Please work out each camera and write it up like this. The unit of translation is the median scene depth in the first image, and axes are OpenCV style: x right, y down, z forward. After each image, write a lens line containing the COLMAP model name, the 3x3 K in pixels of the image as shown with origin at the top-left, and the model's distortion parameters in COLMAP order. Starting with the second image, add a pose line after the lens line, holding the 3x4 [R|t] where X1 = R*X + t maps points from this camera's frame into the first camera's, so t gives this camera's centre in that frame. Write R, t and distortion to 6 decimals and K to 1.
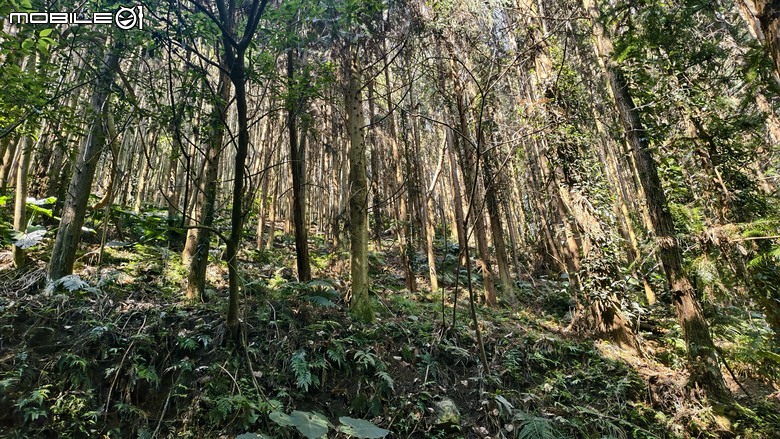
lens RADIAL K [[535.9, 0, 390.2], [0, 535.9, 219.5], [0, 0, 1]] dist [-0.008123, -0.001996]
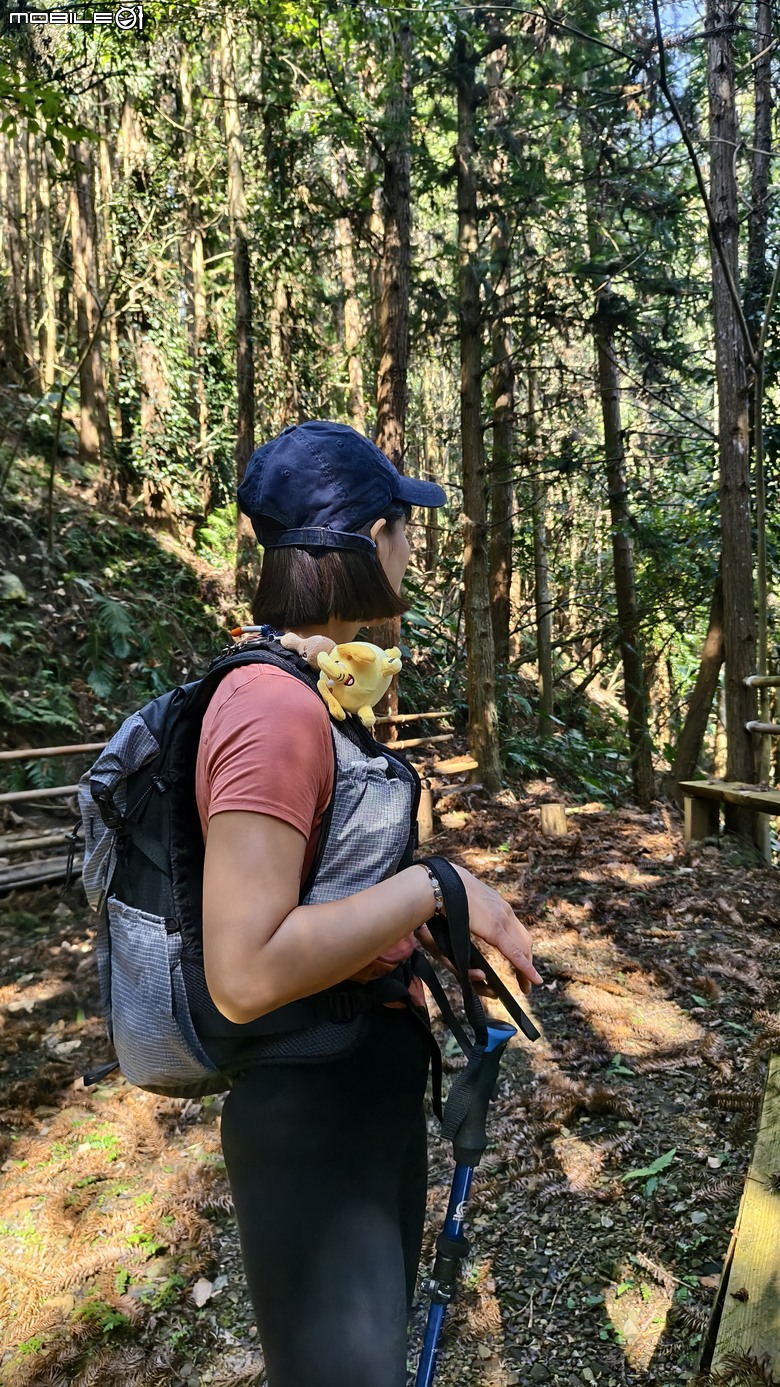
lens RADIAL K [[952.9, 0, 390.1], [0, 952.9, 693.5], [0, 0, 1]] dist [-0.008123, -0.001996]
pose [[0.716145, 0.006412, 0.697922, -0.568868], [-0.317547, 0.893462, 0.317630, -0.216074], [-0.621530, -0.449093, 0.641885, -0.571587]]
